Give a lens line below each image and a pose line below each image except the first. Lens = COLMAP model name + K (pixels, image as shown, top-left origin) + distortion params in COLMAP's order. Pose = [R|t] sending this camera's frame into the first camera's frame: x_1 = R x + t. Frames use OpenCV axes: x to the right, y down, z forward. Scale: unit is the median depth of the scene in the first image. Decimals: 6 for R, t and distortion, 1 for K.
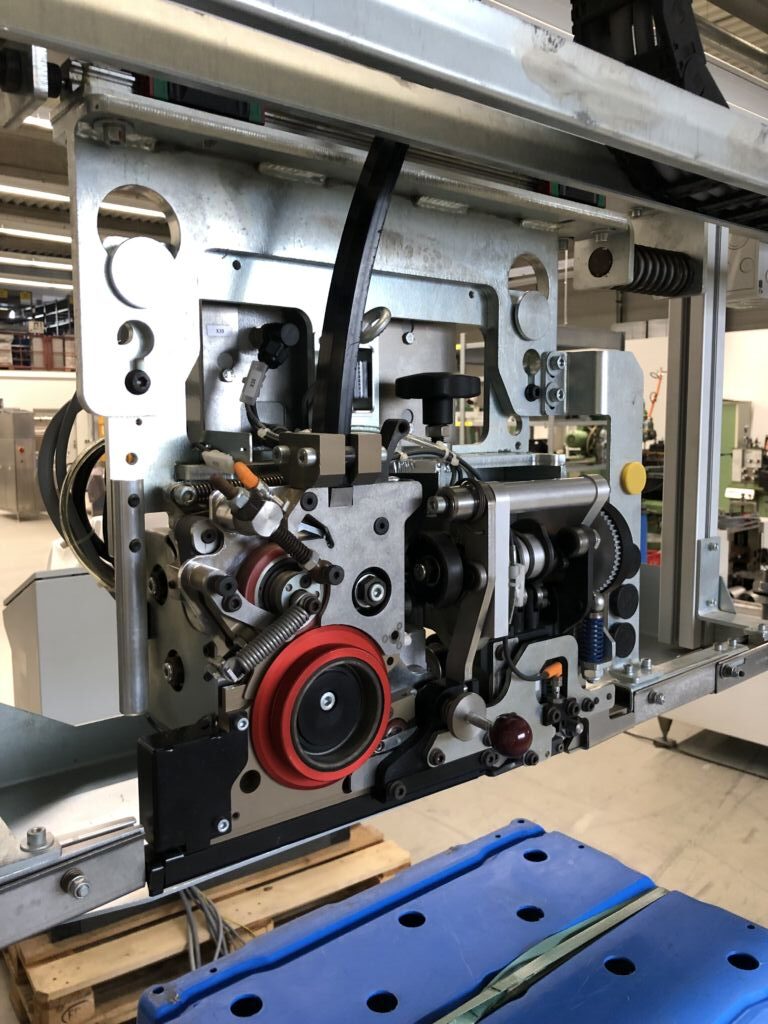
lens RADIAL K [[834.4, 0, 401.8], [0, 834.4, 506.1], [0, 0, 1]] dist [0.067849, -0.100773]
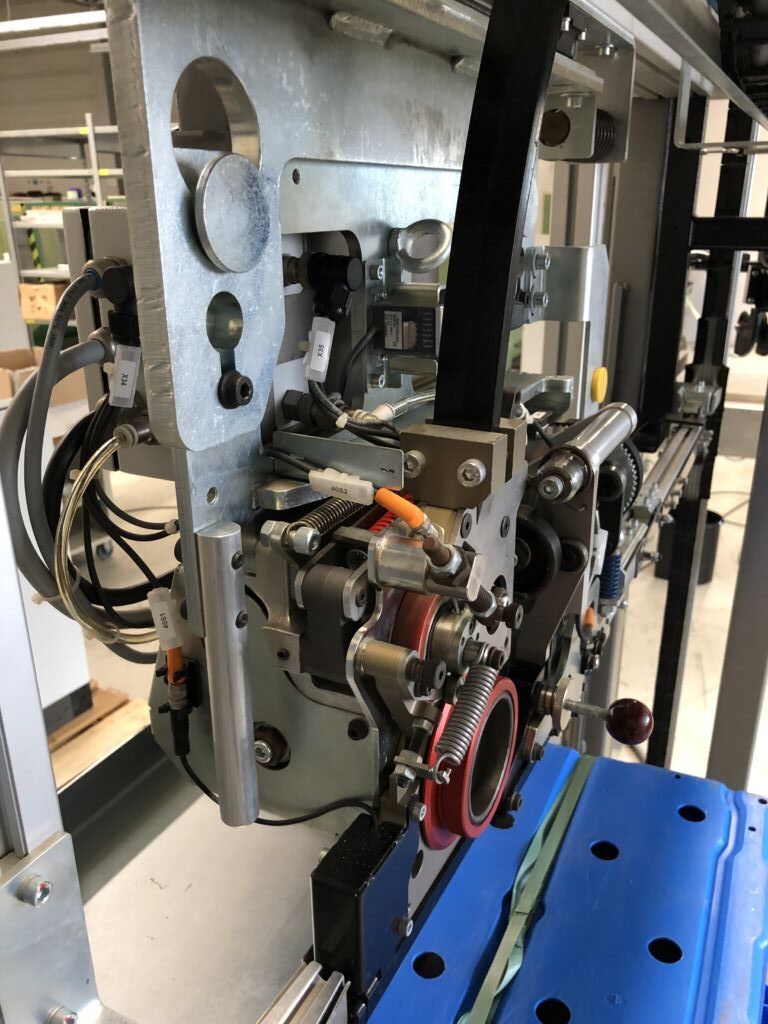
lens RADIAL K [[840.4, 0, 384.0], [0, 840.4, 512.0], [0, 0, 1]] dist [-0.002640, -0.004566]
pose [[0.910852, -0.149045, 0.384882, -0.345990], [0.049522, 0.965250, 0.256594, -0.159296], [-0.409751, -0.214659, 0.886581, 0.263575]]
